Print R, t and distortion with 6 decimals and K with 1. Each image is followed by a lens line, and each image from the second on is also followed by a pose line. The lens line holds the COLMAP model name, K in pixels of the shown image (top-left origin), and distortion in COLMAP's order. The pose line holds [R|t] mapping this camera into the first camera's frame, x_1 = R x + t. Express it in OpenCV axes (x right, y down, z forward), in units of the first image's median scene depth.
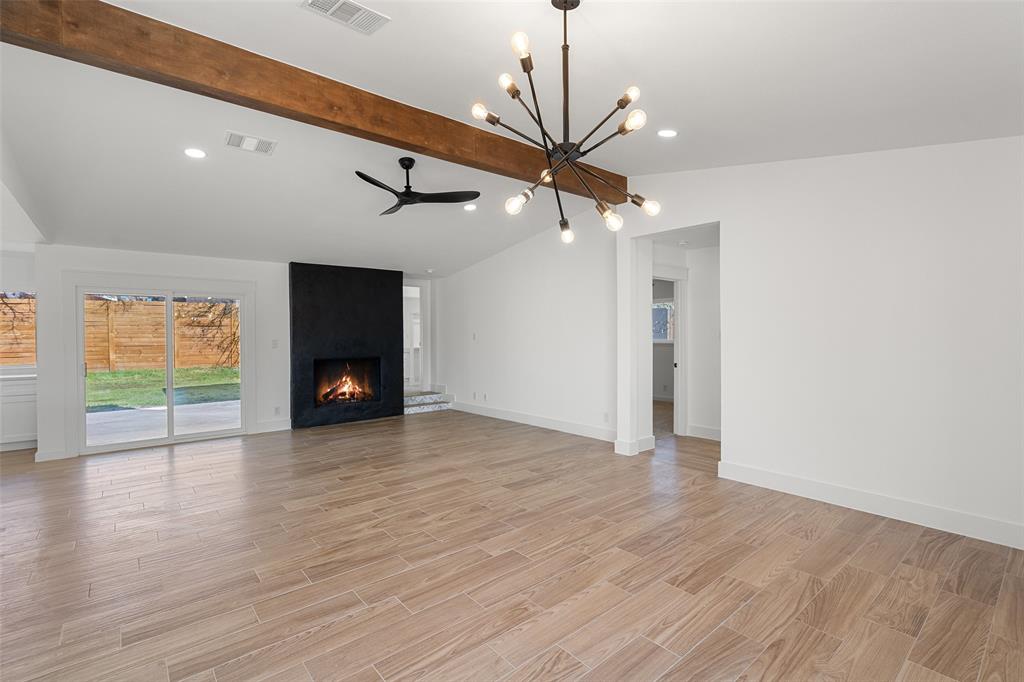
lens RADIAL K [[467.2, 0, 512.0], [0, 467.2, 341.0], [0, 0, 1]] dist [-0.001265, 0.000033]
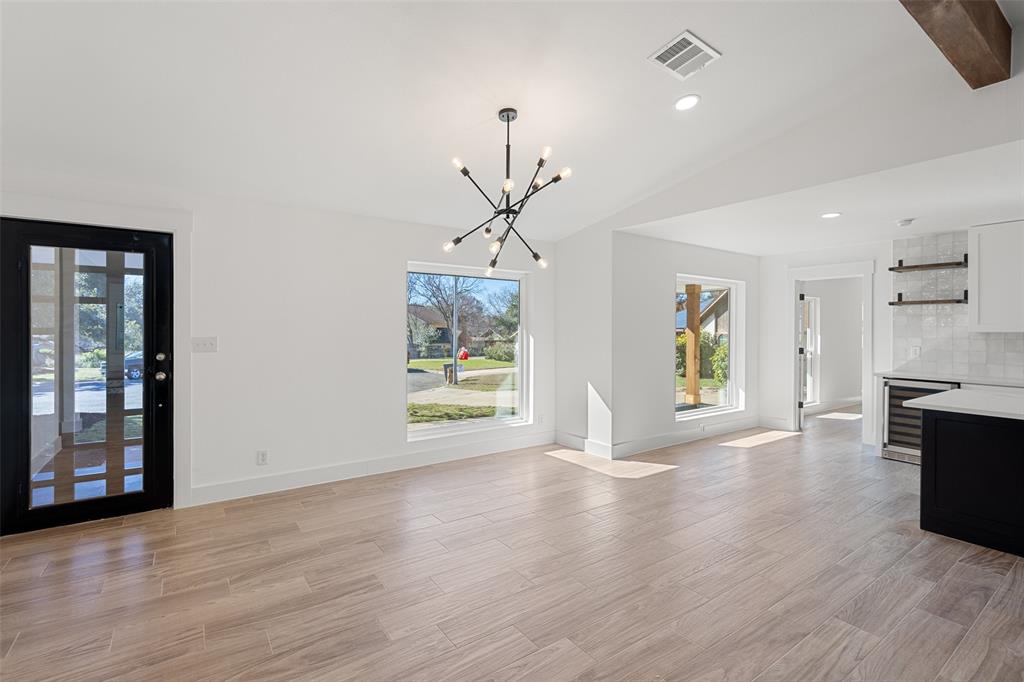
lens RADIAL K [[467.1, 0, 510.6], [0, 467.1, 329.4], [0, 0, 1]] dist [-0.002103, 0.000228]
pose [[-0.996256, 0.004758, 0.086325, -0.003281], [0.005937, 0.999893, 0.013402, -0.005792], [-0.086252, 0.013864, -0.996177, 0.330822]]
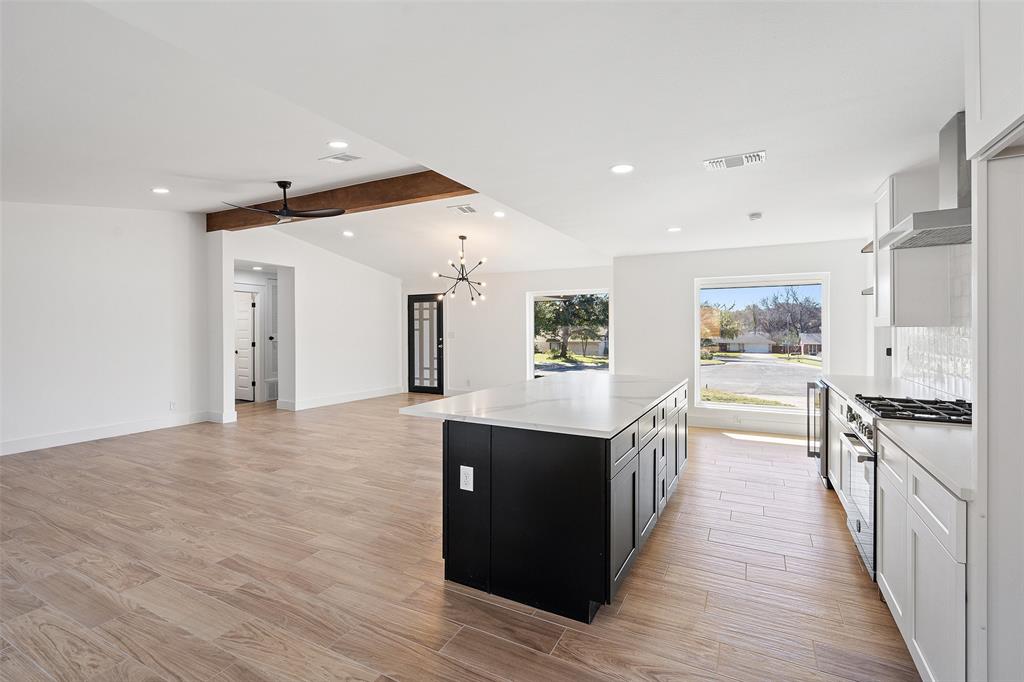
lens RADIAL K [[467.1, 0, 510.6], [0, 467.1, 329.4], [0, 0, 1]] dist [-0.002103, 0.000228]
pose [[-0.379249, 0.009975, 0.925241, -0.443966], [0.018999, 0.999815, -0.002991, 0.000538], [-0.925100, 0.016444, -0.379368, 0.266880]]
